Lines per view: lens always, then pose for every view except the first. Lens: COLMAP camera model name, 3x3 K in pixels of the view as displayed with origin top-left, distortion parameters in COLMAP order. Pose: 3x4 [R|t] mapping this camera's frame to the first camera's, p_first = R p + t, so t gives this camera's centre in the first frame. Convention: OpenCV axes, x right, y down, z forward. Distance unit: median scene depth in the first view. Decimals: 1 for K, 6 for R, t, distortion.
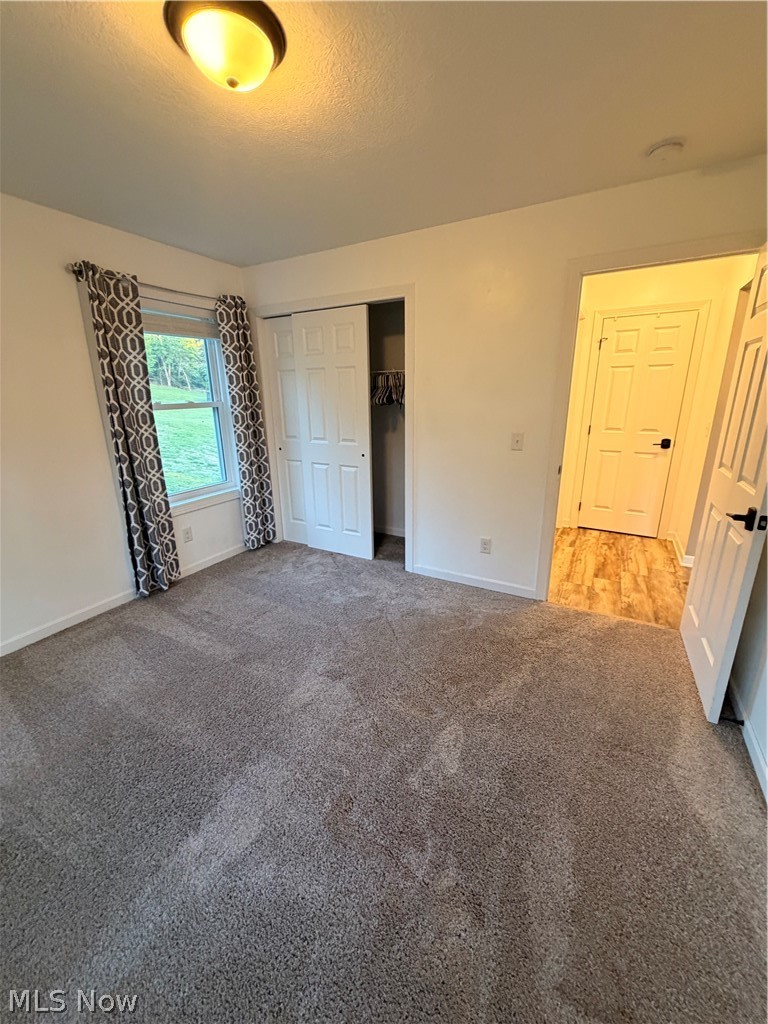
lens RADIAL K [[407.8, 0, 385.5], [0, 407.8, 510.4], [0, 0, 1]] dist [0.000068, 0.000426]
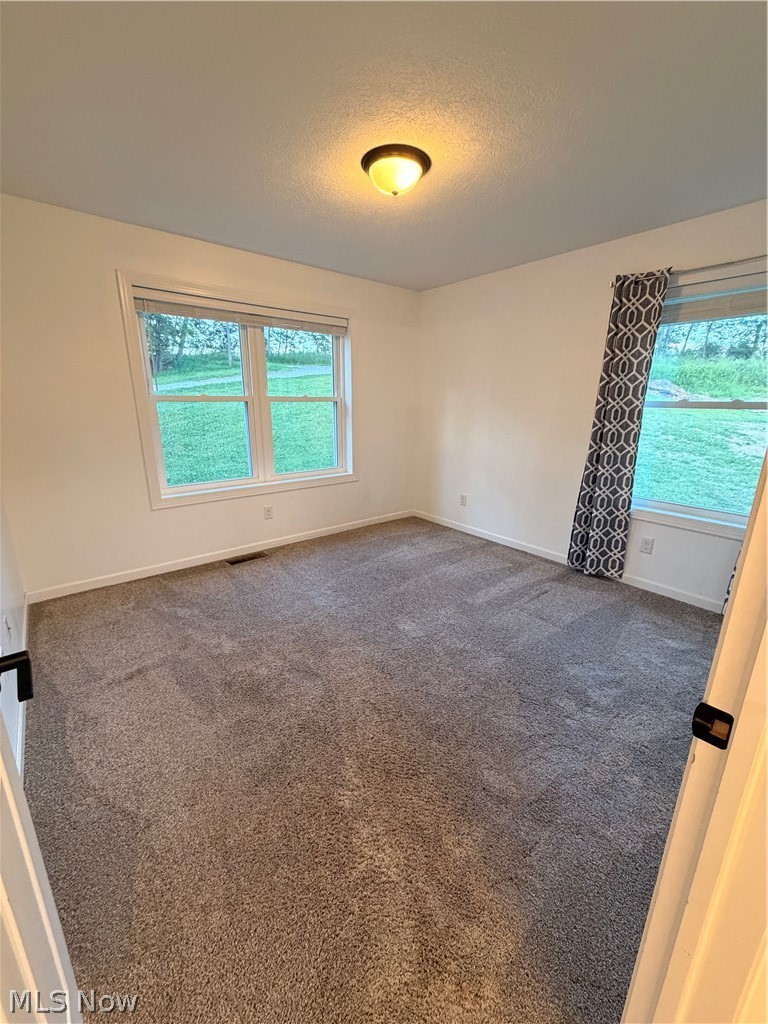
lens RADIAL K [[407.8, 0, 385.1], [0, 407.8, 510.3], [0, 0, 1]] dist [0.000068, 0.000426]
pose [[-0.364553, 0.255721, -0.895381, 0.551401], [-0.260728, 0.895060, 0.361785, -0.198831], [0.893936, 0.365341, -0.259623, 0.730314]]
